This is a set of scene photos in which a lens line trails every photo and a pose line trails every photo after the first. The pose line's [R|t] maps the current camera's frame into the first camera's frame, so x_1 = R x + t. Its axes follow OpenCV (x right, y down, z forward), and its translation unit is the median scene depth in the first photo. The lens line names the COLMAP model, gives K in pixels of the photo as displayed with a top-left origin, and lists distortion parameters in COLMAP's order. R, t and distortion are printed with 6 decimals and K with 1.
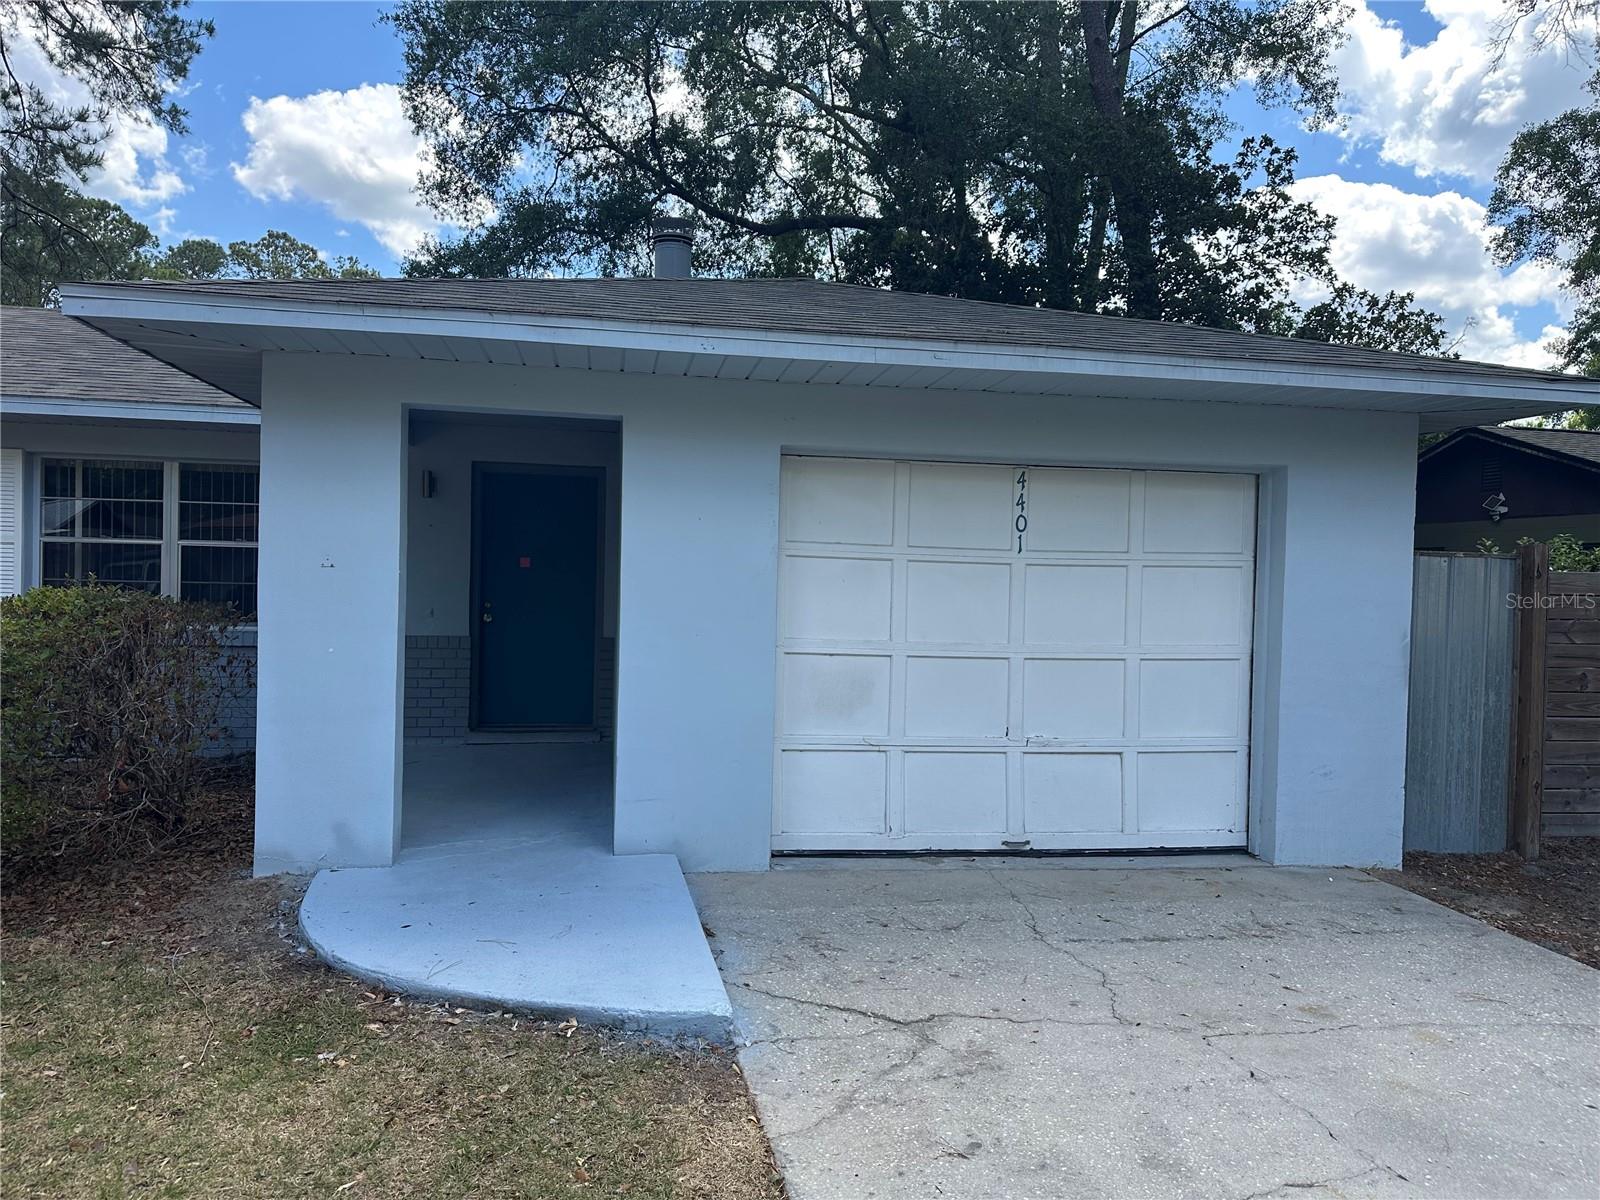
lens RADIAL K [[1113.1, 0, 806.0], [0, 1113.1, 596.5], [0, 0, 1]] dist [0.059137, -0.074919]
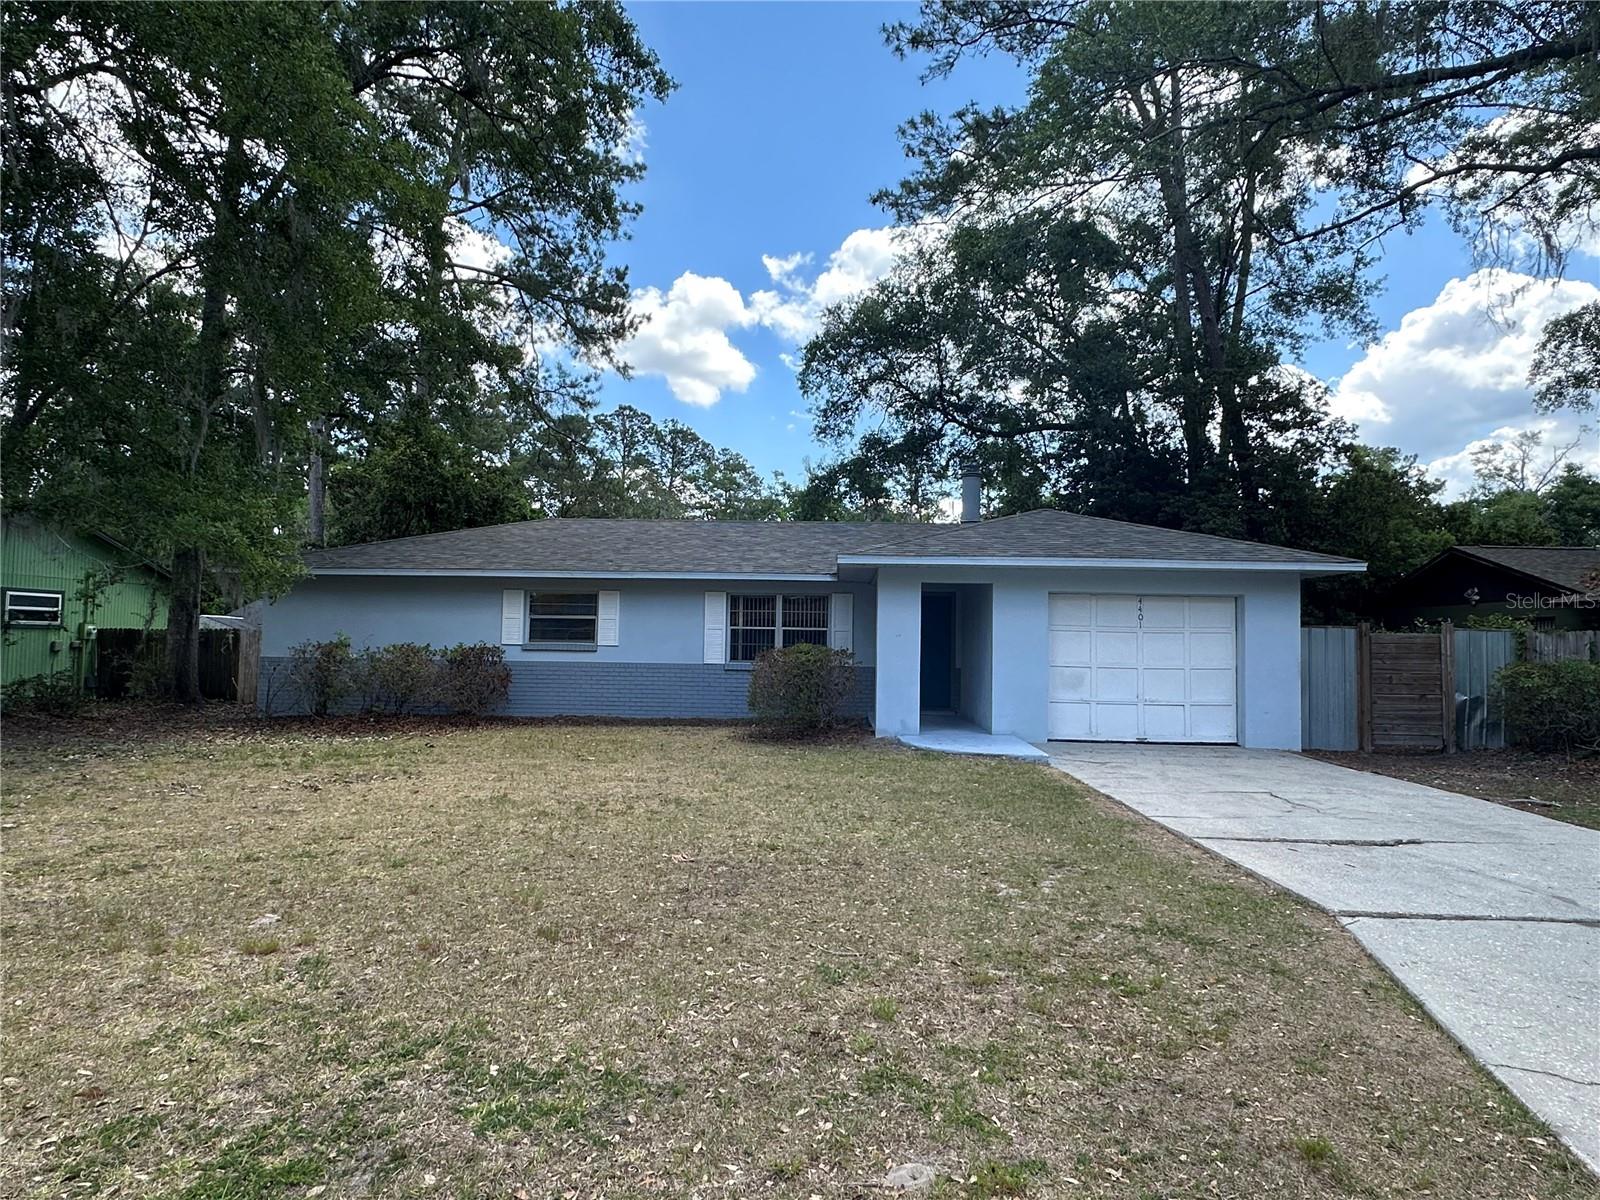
lens RADIAL K [[943.9, 0, 794.1], [0, 943.9, 593.6], [0, 0, 1]] dist [-0.015012, 0.006311]
pose [[0.975257, -0.019636, -0.220199, -0.115810], [0.002682, 0.997025, -0.077028, 0.048053], [0.221057, 0.074532, 0.972409, -1.359970]]
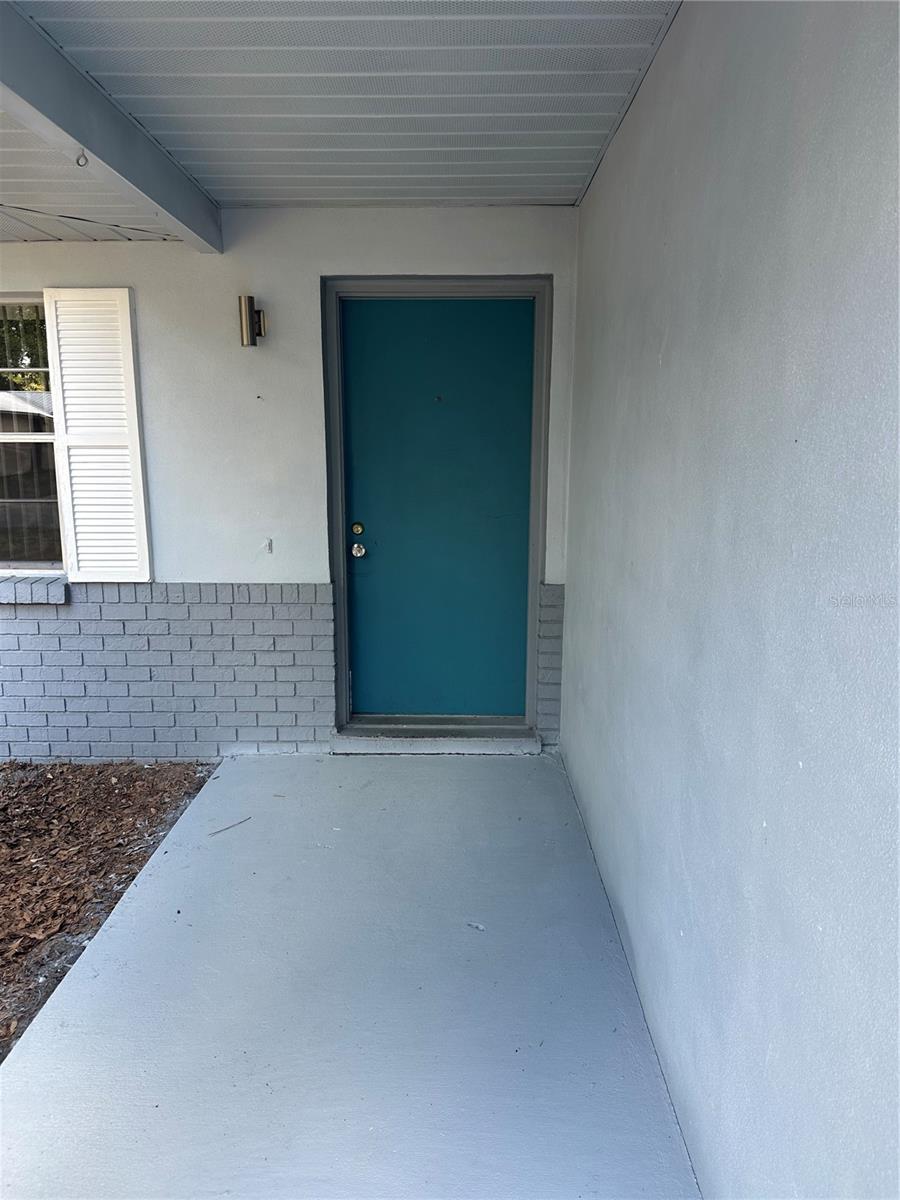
lens RADIAL K [[834.8, 0, 445.9], [0, 834.8, 607.7], [0, 0, 1]] dist [0.059137, -0.074919]
pose [[0.982776, 0.012002, -0.184411, -0.228997], [0.017668, 0.987216, 0.158407, -0.033276], [0.183954, -0.158937, 0.970000, 0.839253]]
